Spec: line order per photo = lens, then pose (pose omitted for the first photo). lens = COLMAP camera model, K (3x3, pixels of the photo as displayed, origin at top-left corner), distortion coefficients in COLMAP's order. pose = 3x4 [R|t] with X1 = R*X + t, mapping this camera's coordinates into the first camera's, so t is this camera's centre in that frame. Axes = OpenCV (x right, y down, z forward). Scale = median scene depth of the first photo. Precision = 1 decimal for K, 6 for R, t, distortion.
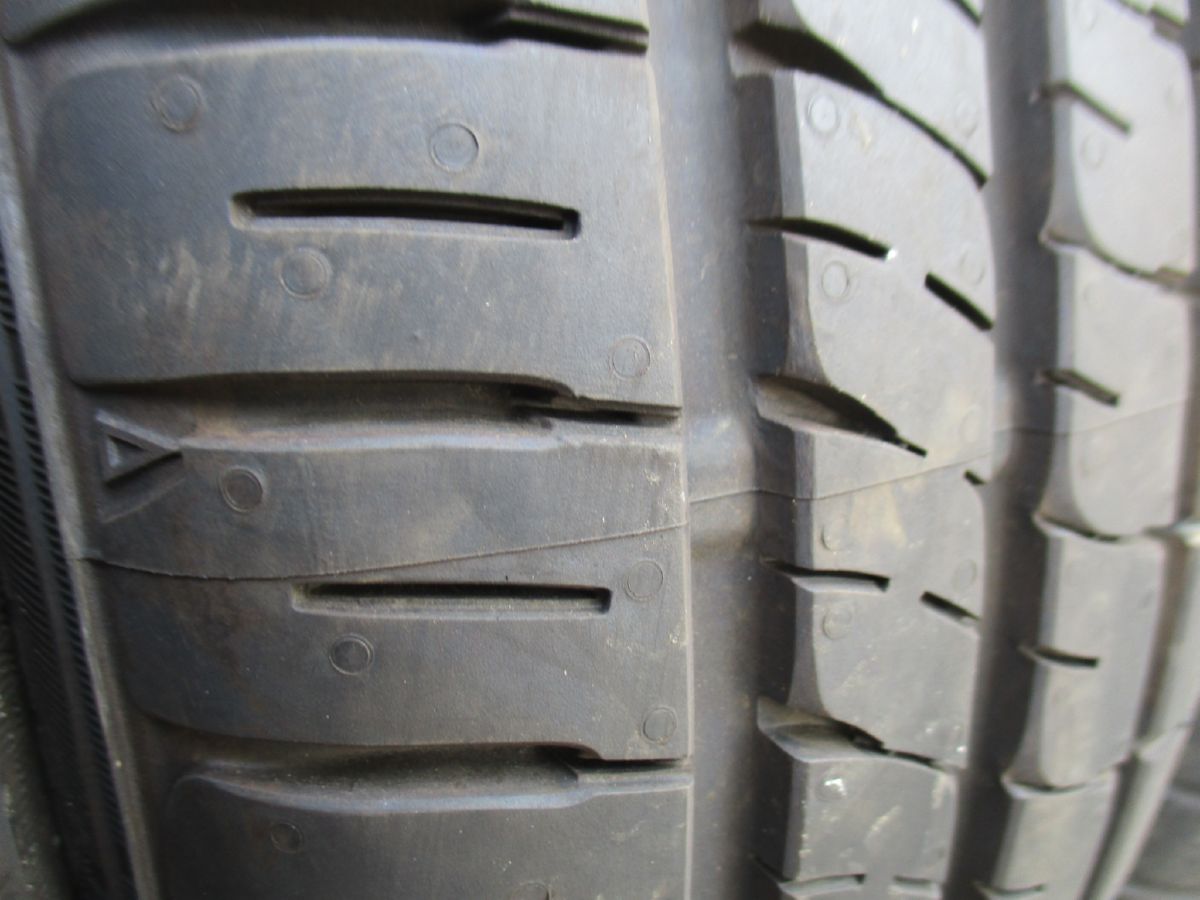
lens RADIAL K [[1019.2, 0, 596.9], [0, 1019.2, 452.2], [0, 0, 1]] dist [-0.032994, -0.022948]
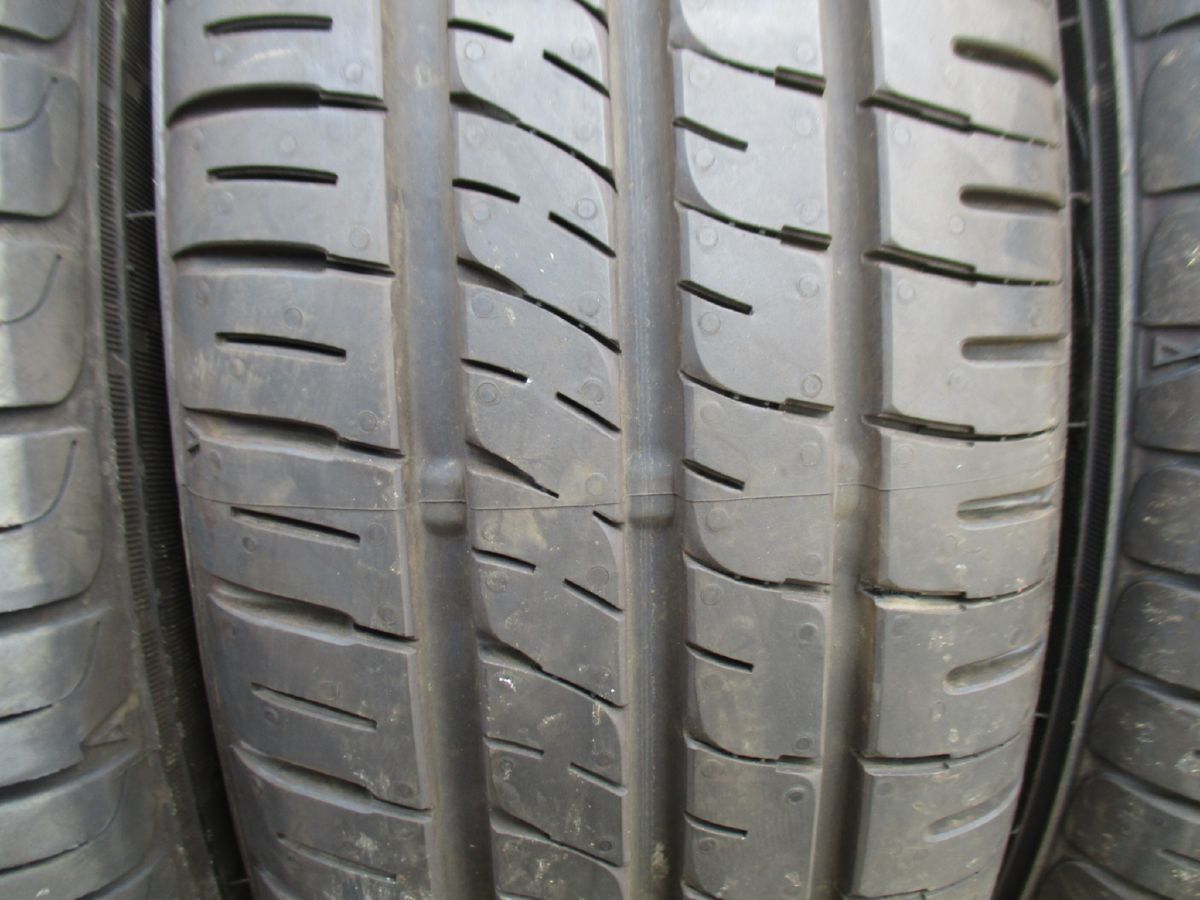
lens RADIAL K [[1019.2, 0, 599.7], [0, 1019.2, 455.6], [0, 0, 1]] dist [-0.032994, -0.022948]
pose [[0.886387, 0.124632, -0.445853, 1.212041], [-0.139949, 0.990158, -0.001444, -0.077889], [0.441285, 0.063676, 0.895105, -0.547520]]
